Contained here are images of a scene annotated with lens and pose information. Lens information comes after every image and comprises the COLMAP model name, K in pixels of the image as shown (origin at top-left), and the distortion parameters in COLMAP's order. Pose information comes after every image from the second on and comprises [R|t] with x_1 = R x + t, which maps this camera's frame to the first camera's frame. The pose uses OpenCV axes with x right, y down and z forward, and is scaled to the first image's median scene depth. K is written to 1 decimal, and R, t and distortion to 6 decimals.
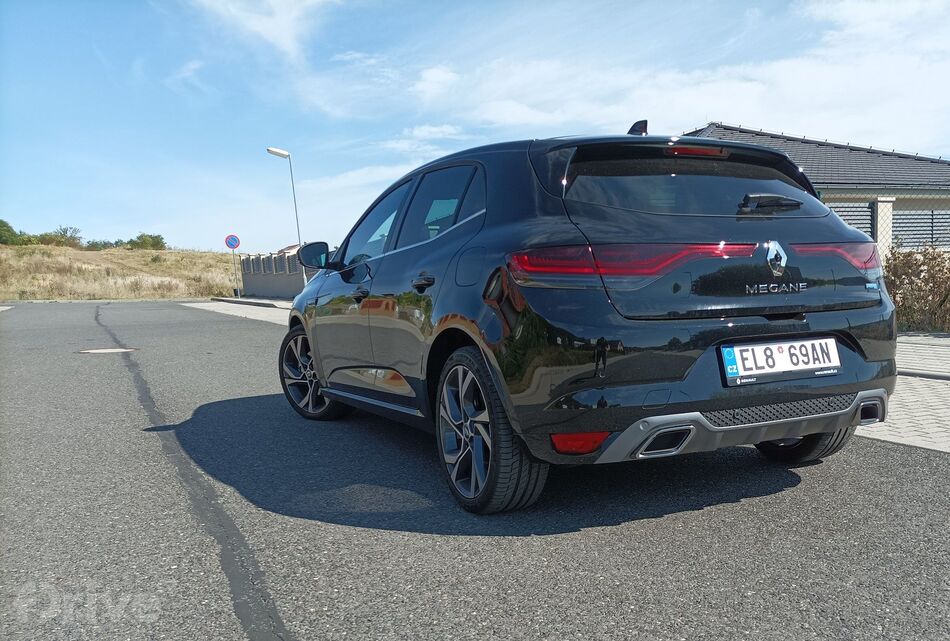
lens RADIAL K [[804.3, 0, 475.0], [0, 804.3, 320.5], [0, 0, 1]] dist [0.004774, 0.003456]
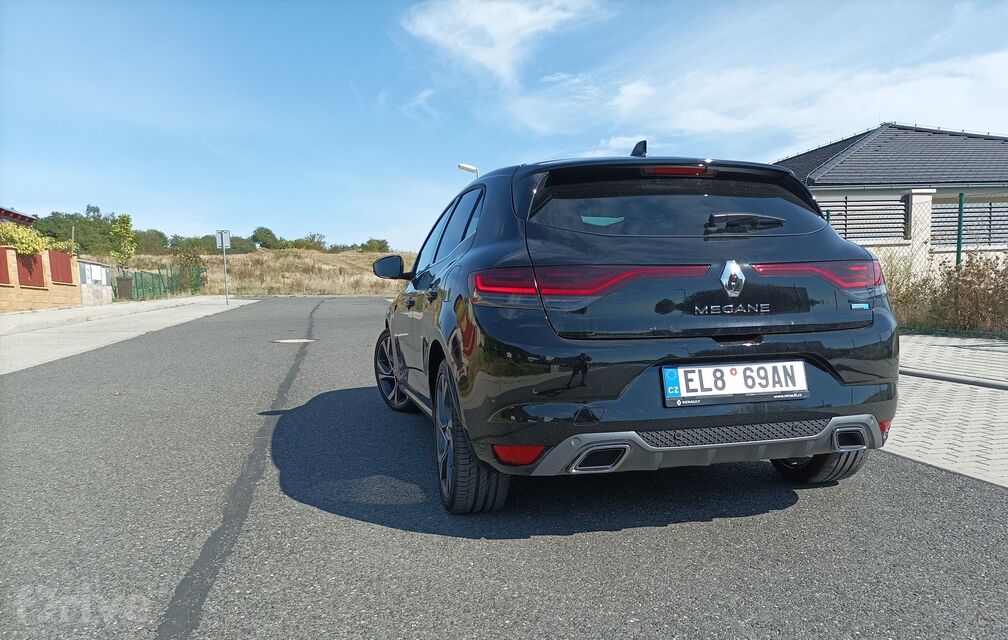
lens RADIAL K [[729.4, 0, 503.6], [0, 729.4, 298.8], [0, 0, 1]] dist [0.005204, -0.002771]
pose [[0.969132, 0.010363, -0.246325, 0.279133], [-0.014897, 0.999752, -0.016549, -0.029184], [0.246093, 0.019707, 0.969046, 0.052151]]
